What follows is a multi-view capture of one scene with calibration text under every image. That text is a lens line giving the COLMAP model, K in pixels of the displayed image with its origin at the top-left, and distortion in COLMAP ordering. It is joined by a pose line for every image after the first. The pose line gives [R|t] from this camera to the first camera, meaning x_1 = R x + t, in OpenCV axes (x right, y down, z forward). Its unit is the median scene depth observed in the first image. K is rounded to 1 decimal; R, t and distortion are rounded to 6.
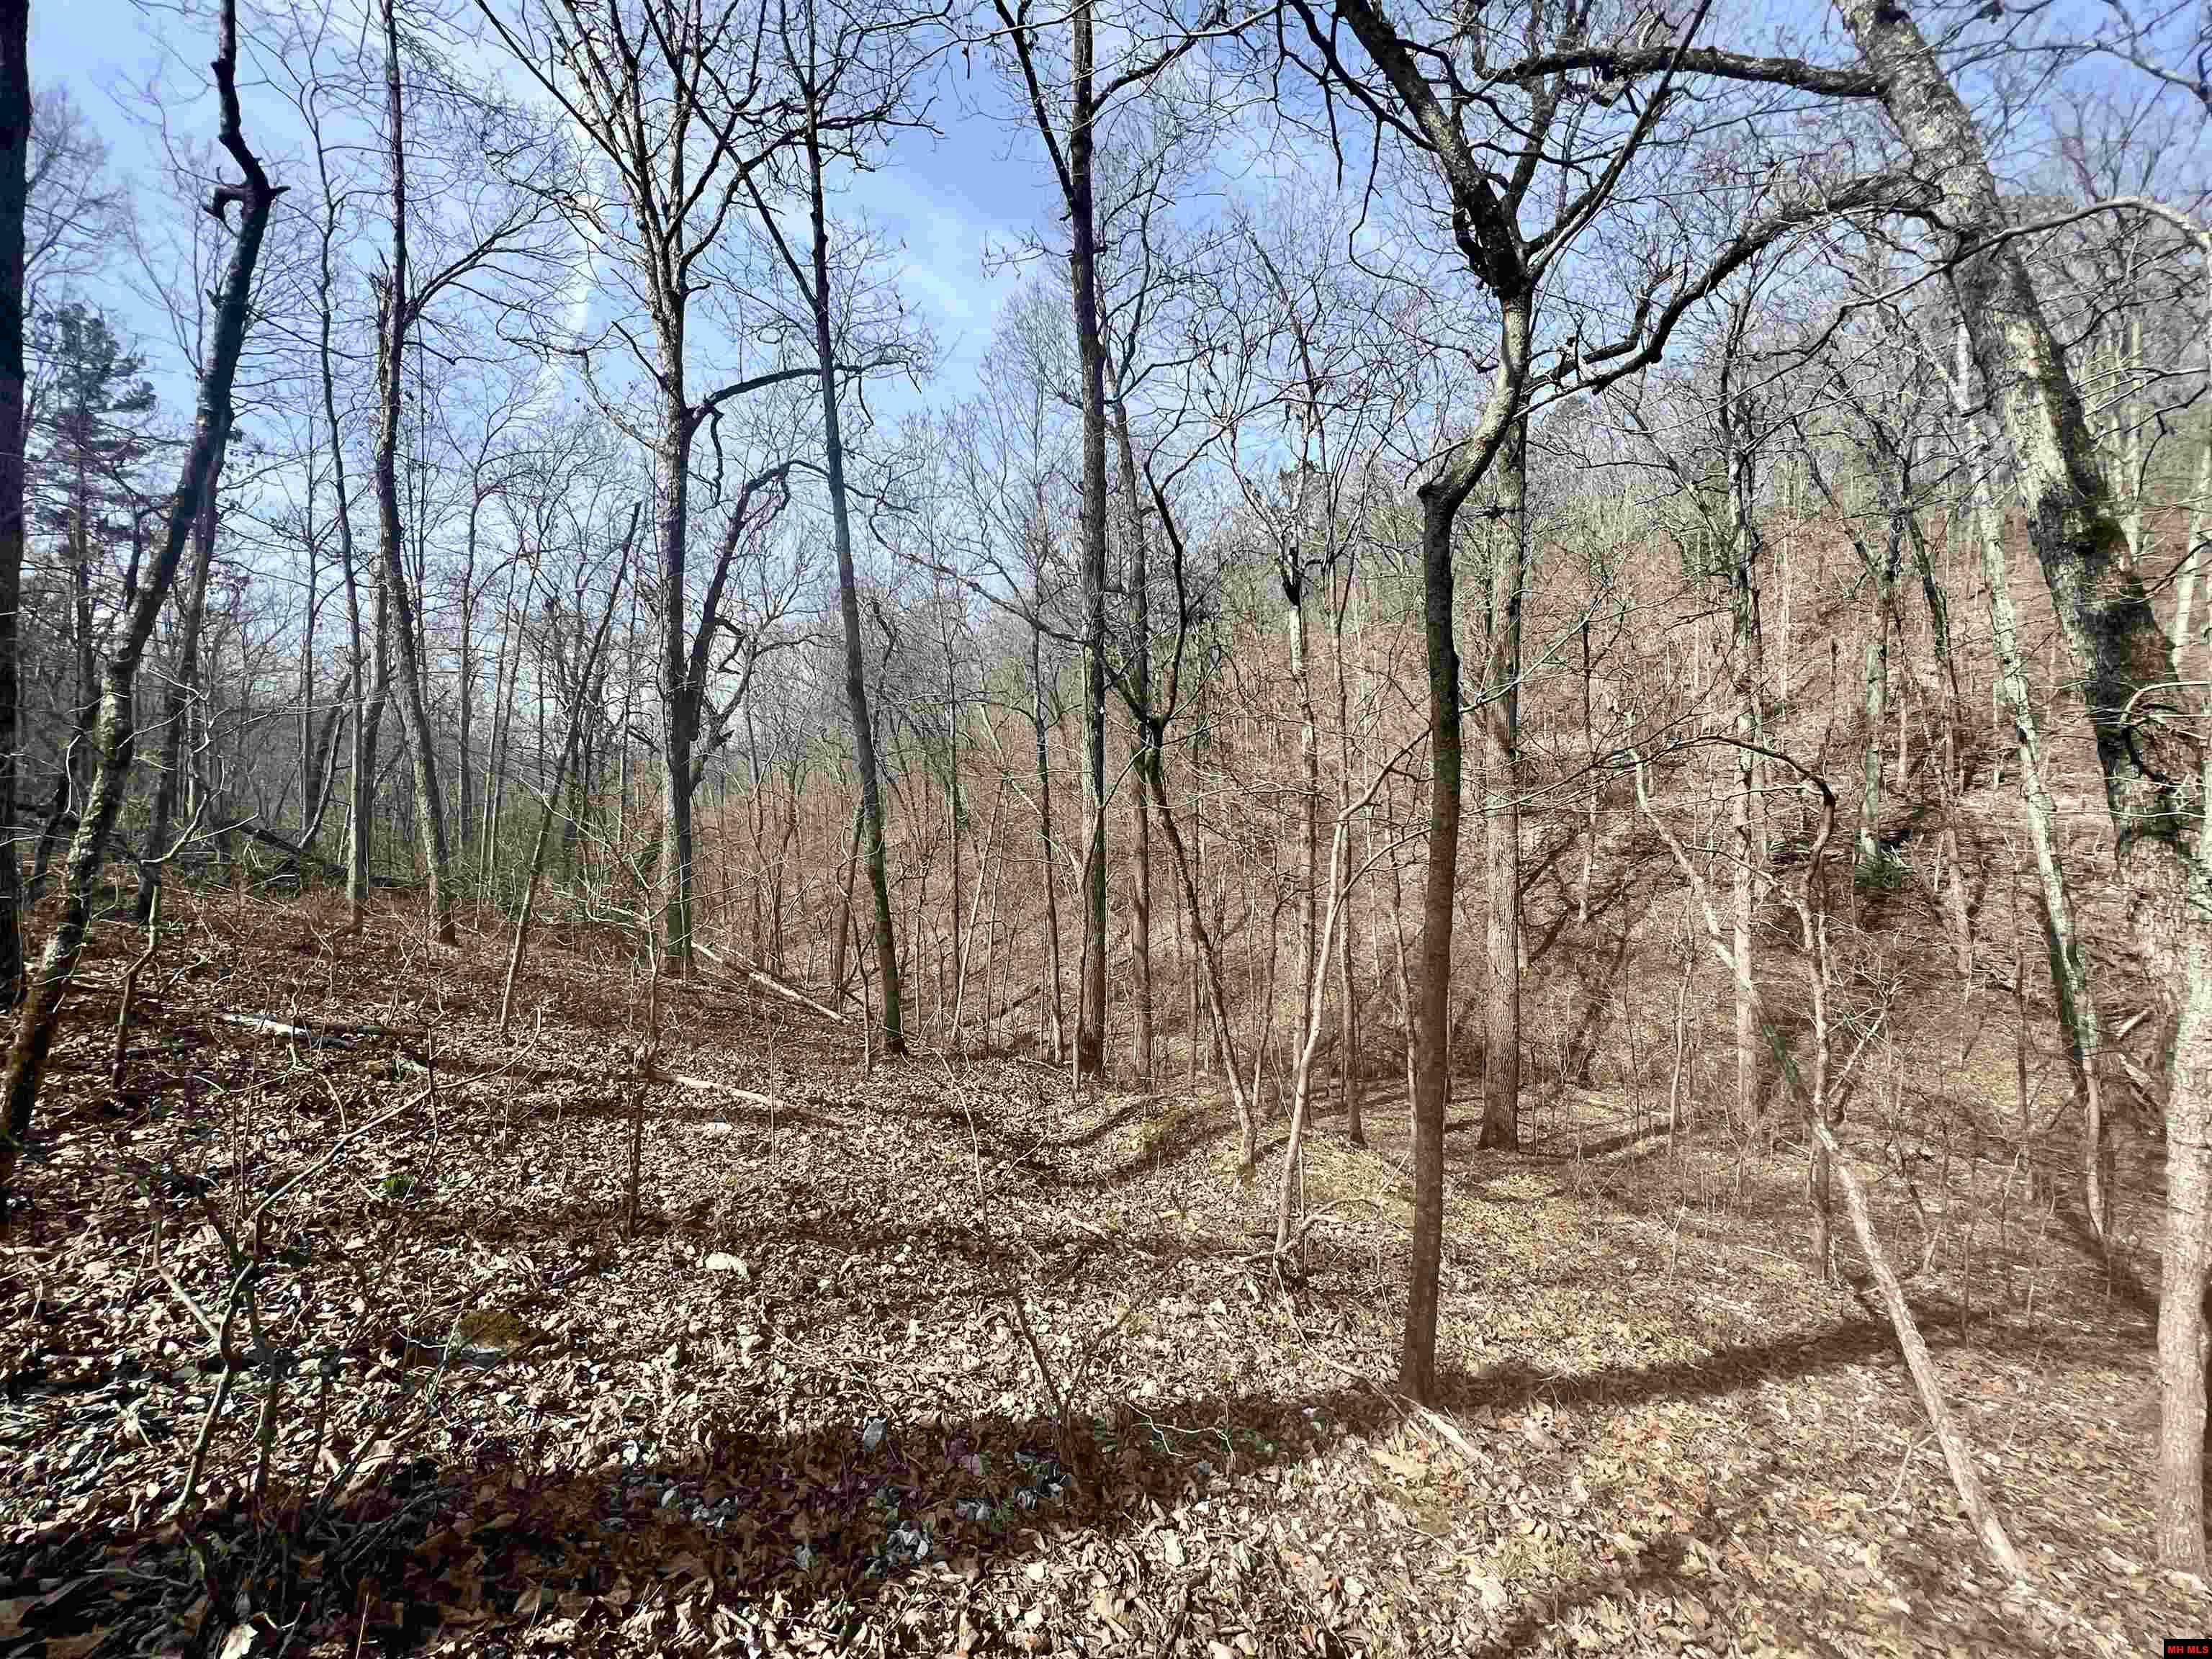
lens RADIAL K [[899.3, 0, 1103.8], [0, 899.3, 826.4], [0, 0, 1]] dist [-0.000722, 0.000194]
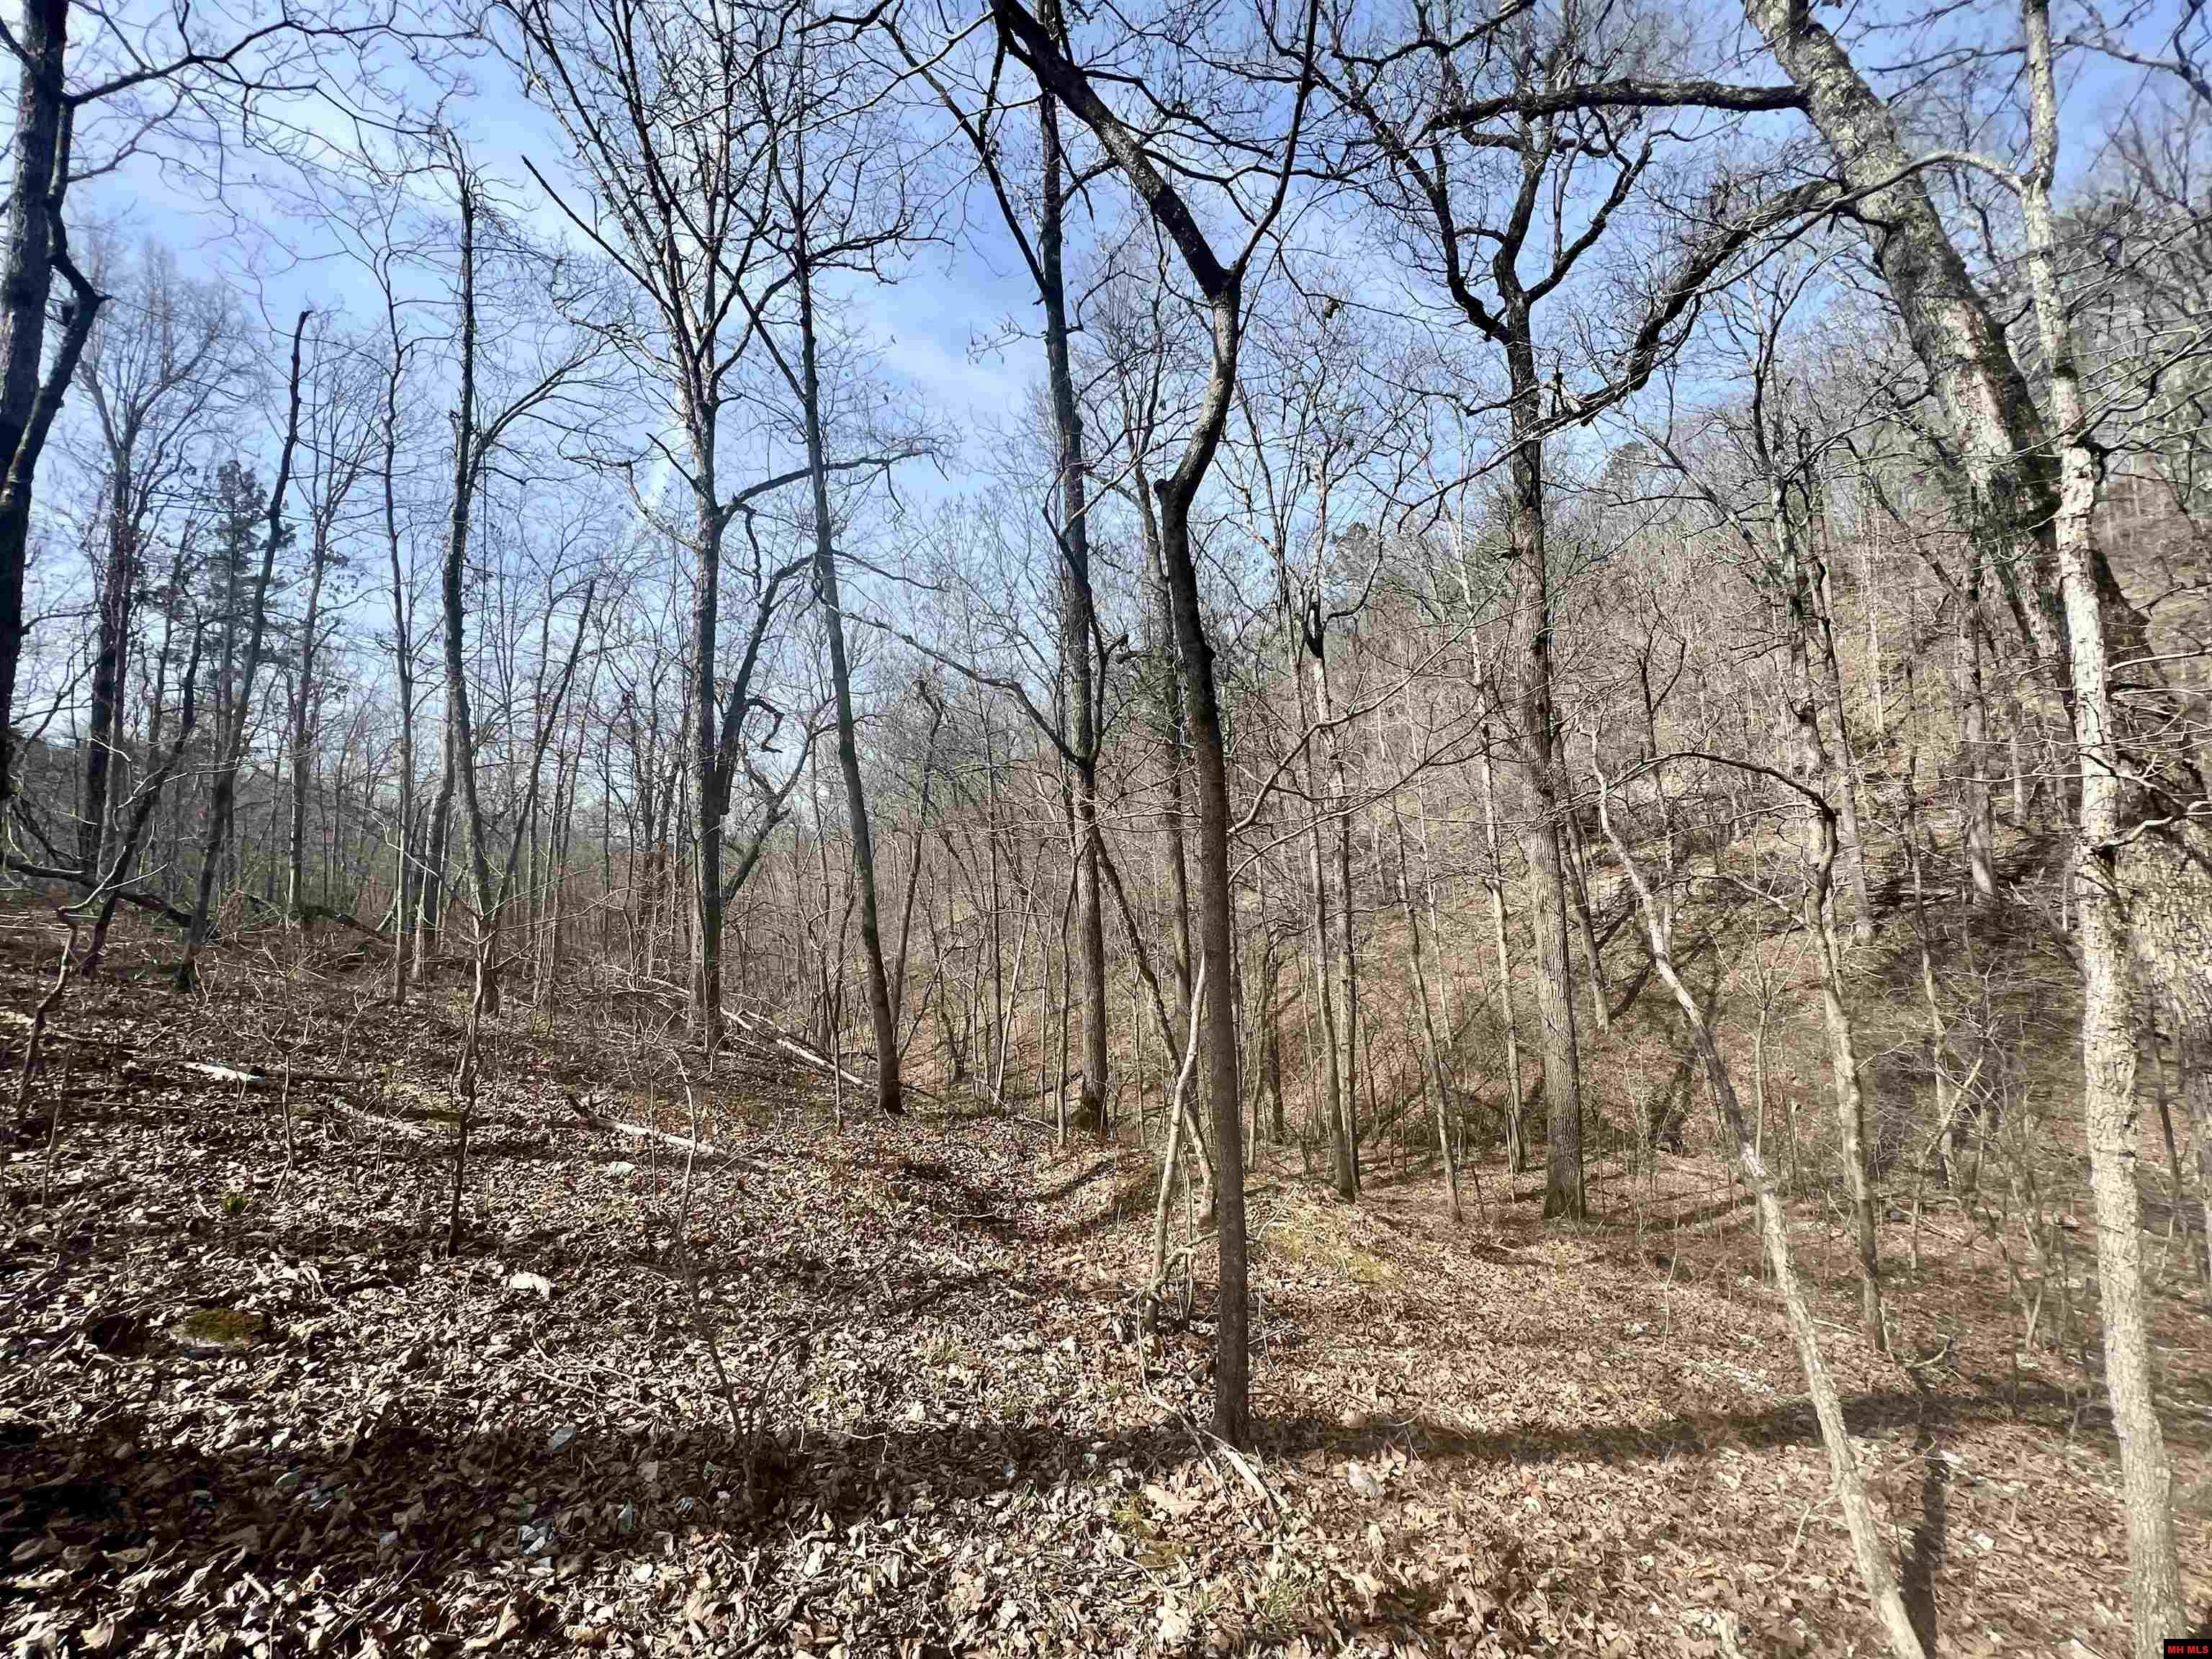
lens RADIAL K [[899.3, 0, 1103.8], [0, 899.3, 826.4], [0, 0, 1]] dist [-0.000722, 0.000194]
pose [[0.995568, -0.039940, -0.085146, 0.105364], [0.033094, 0.996217, -0.080355, 0.025083], [0.088033, 0.077181, 0.993123, 0.004778]]
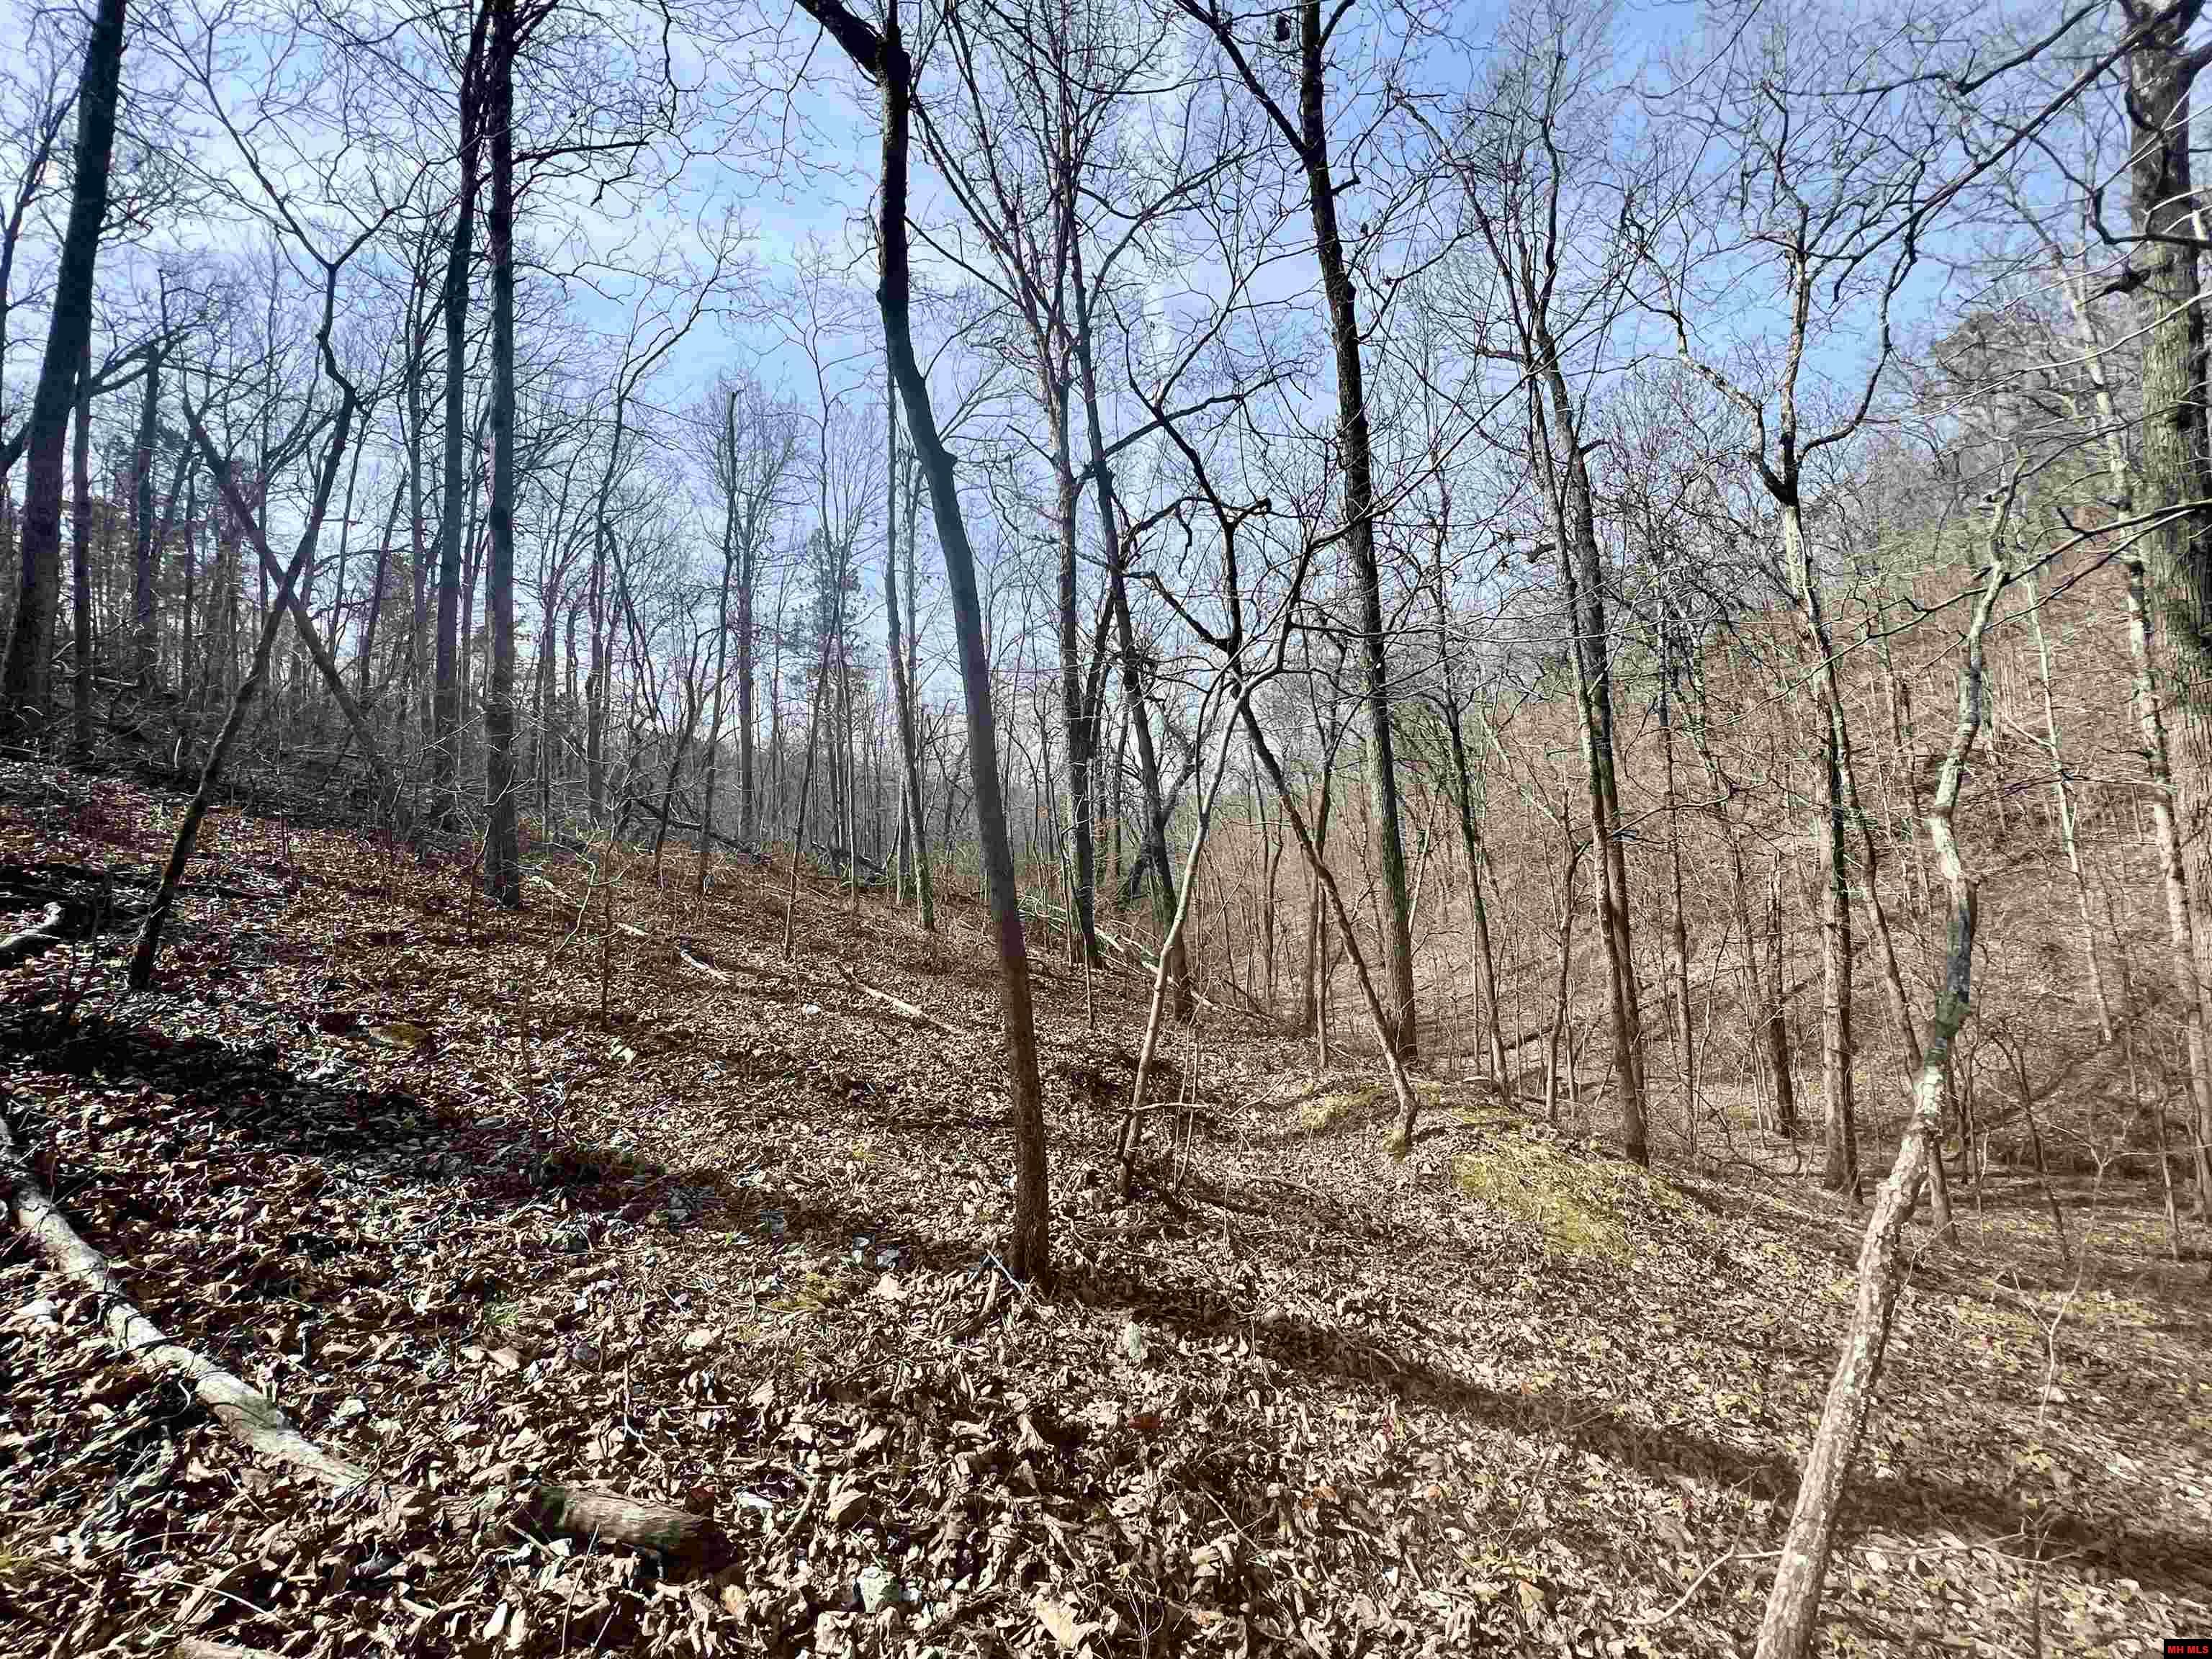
lens RADIAL K [[899.3, 0, 1103.8], [0, 899.3, 826.4], [0, 0, 1]] dist [-0.000722, 0.000194]
pose [[0.818552, -0.064392, -0.570812, 0.312156], [0.043049, 0.997779, -0.050826, 0.077743], [0.572817, 0.017031, 0.819506, 0.094787]]
